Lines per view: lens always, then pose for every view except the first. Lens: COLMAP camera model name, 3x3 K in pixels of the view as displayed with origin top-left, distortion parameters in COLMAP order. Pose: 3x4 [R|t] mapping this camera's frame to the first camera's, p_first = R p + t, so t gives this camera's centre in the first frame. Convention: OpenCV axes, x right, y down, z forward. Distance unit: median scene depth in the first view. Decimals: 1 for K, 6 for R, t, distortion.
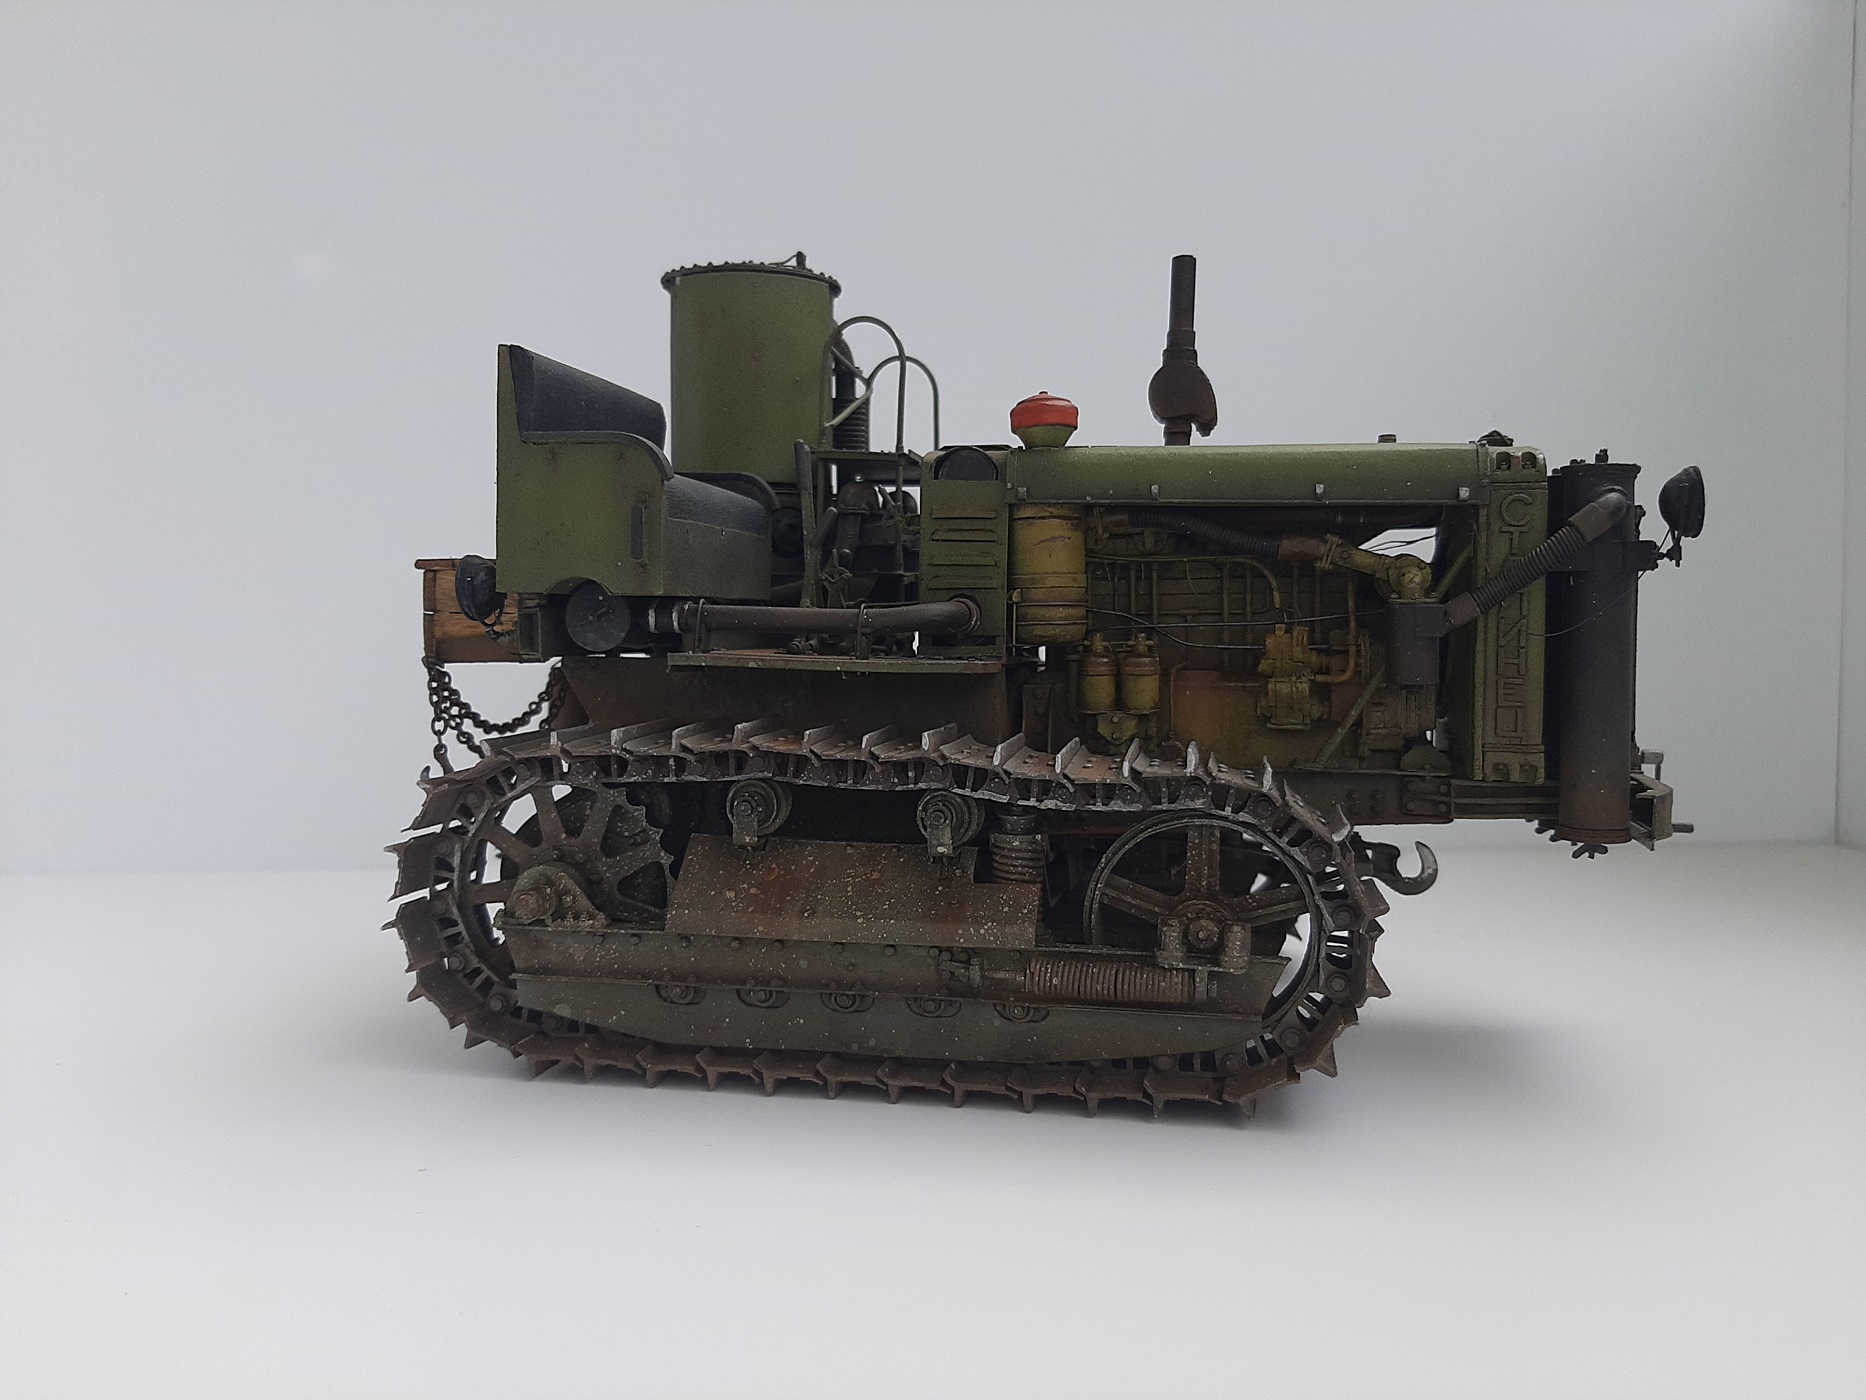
lens RADIAL K [[1487.1, 0, 941.0], [0, 1487.1, 687.6], [0, 0, 1]] dist [0.072452, -0.215935]
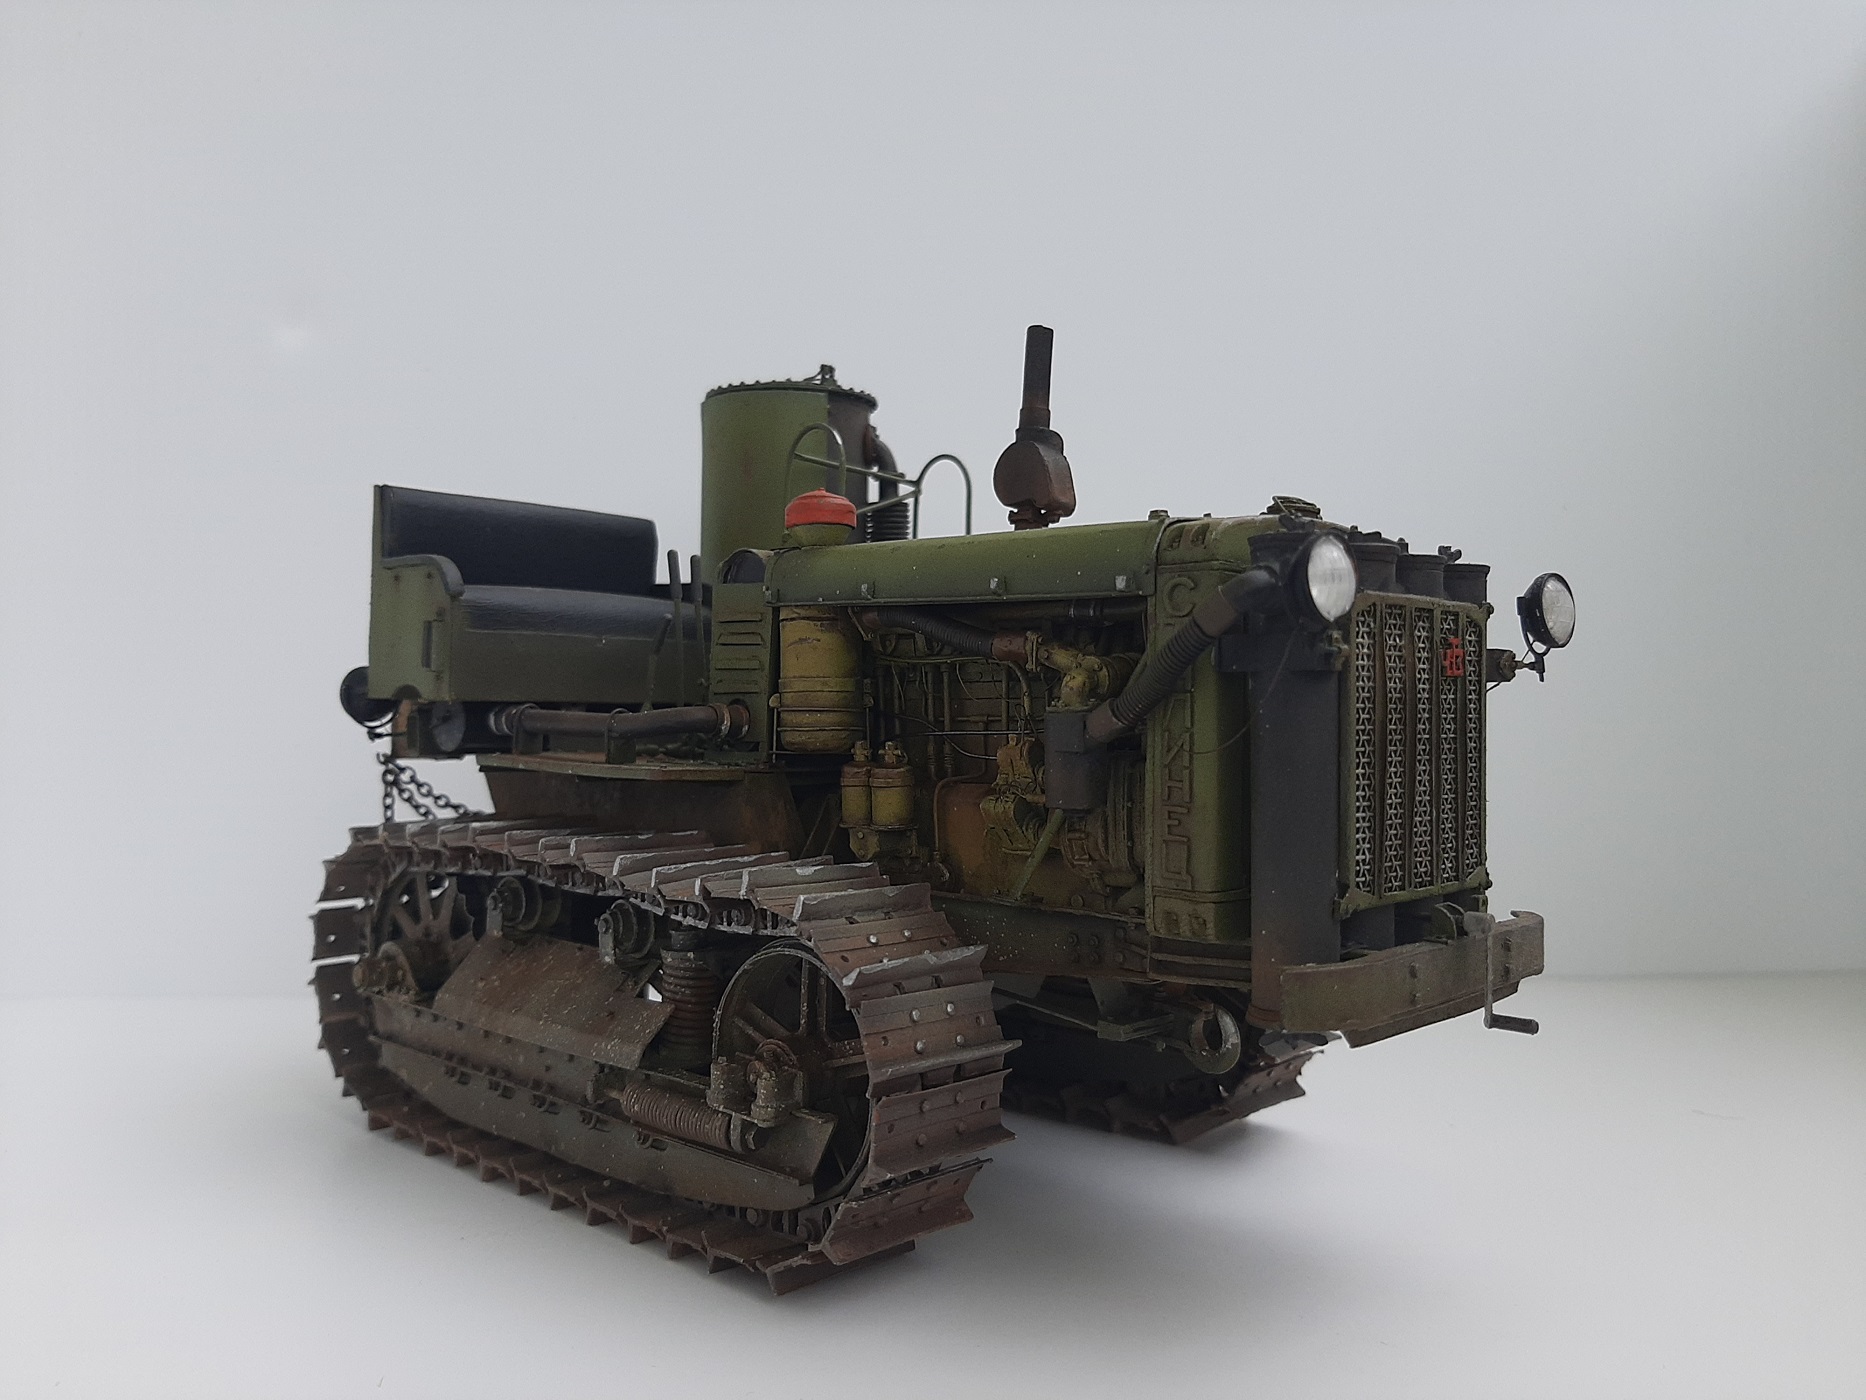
lens RADIAL K [[1487.1, 0, 952.9], [0, 1487.1, 687.2], [0, 0, 1]] dist [0.072452, -0.215935]
pose [[0.858803, -0.003581, -0.512294, 0.672410], [-0.029478, 0.997973, -0.056392, -0.020676], [0.511457, 0.063531, 0.856957, 0.245064]]
